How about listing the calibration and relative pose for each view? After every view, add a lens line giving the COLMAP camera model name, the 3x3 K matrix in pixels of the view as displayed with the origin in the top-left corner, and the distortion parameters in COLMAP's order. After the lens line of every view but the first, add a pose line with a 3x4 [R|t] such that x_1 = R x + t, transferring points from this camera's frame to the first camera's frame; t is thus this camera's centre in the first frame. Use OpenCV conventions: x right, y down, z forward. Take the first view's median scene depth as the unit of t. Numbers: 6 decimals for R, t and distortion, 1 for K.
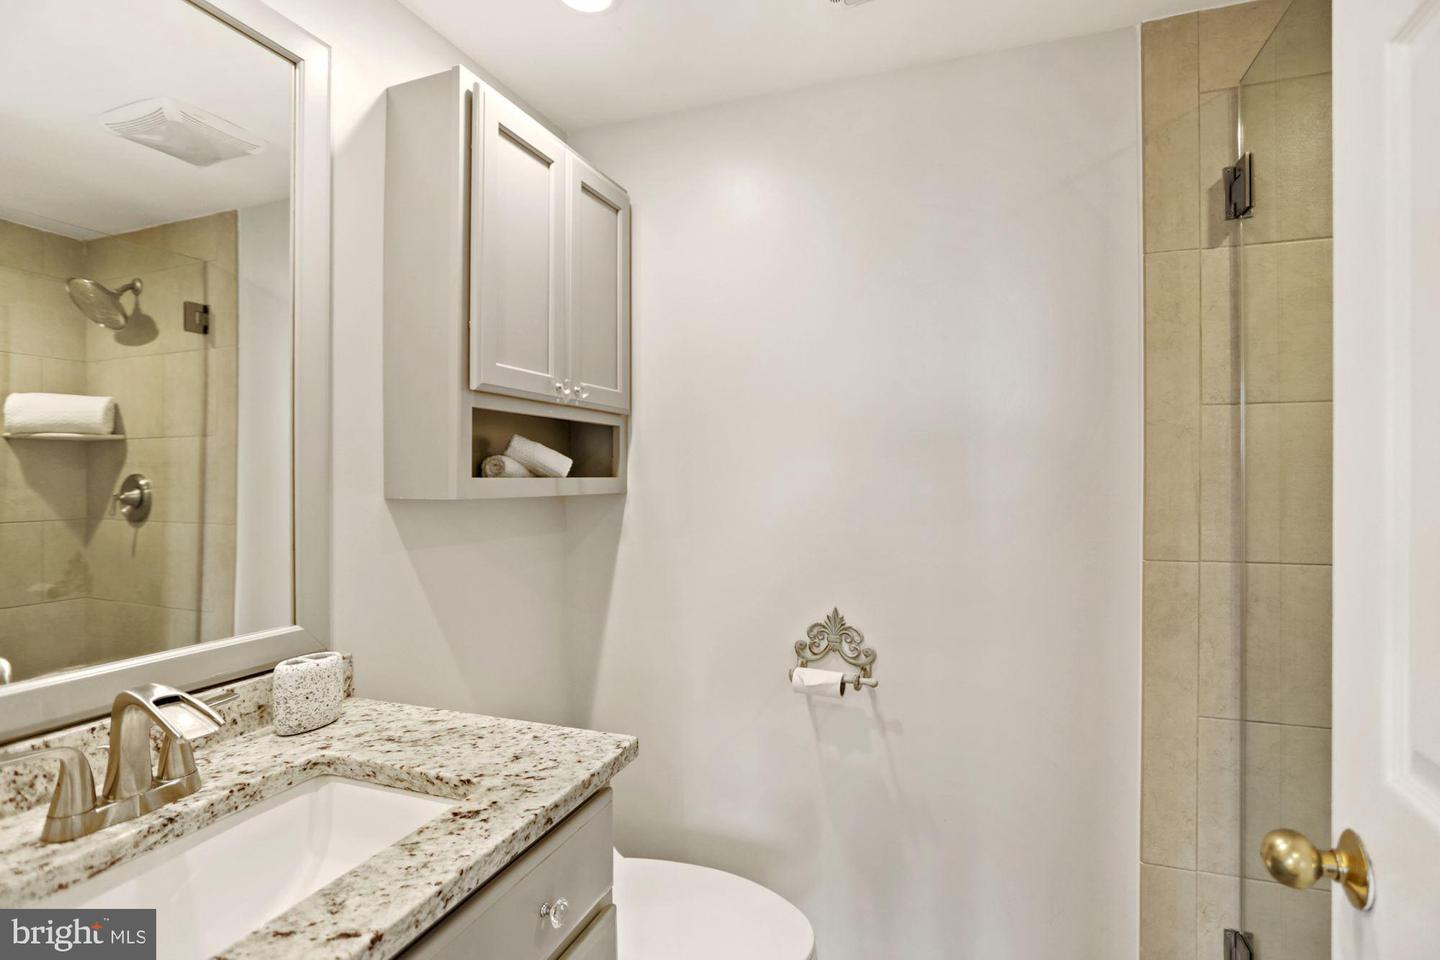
lens RADIAL K [[718.2, 0, 732.3], [0, 718.2, 478.5], [0, 0, 1]] dist [-0.051084, 0.024214]
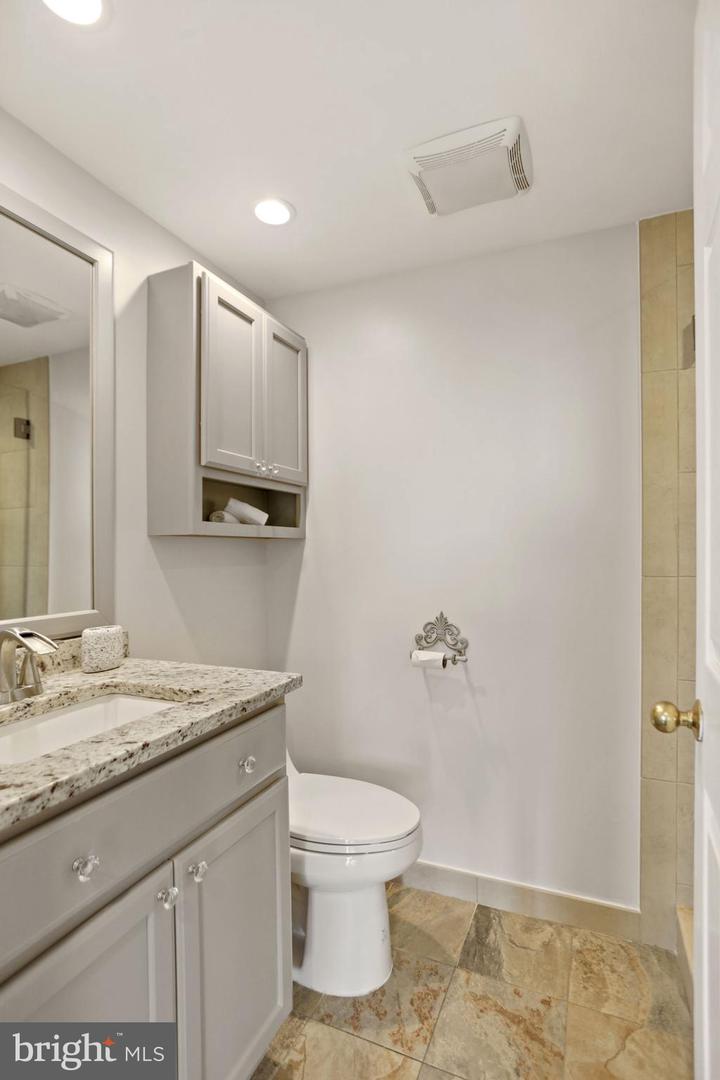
lens RADIAL K [[538.7, 0, 382.3], [0, 538.7, 552.5], [0, 0, 1]] dist [-0.051084, 0.024214]
pose [[0.999314, -0.003900, -0.036830, 0.071035], [0.003926, 0.999992, 0.000643, 0.062781], [0.036827, -0.000787, 0.999321, -0.157377]]
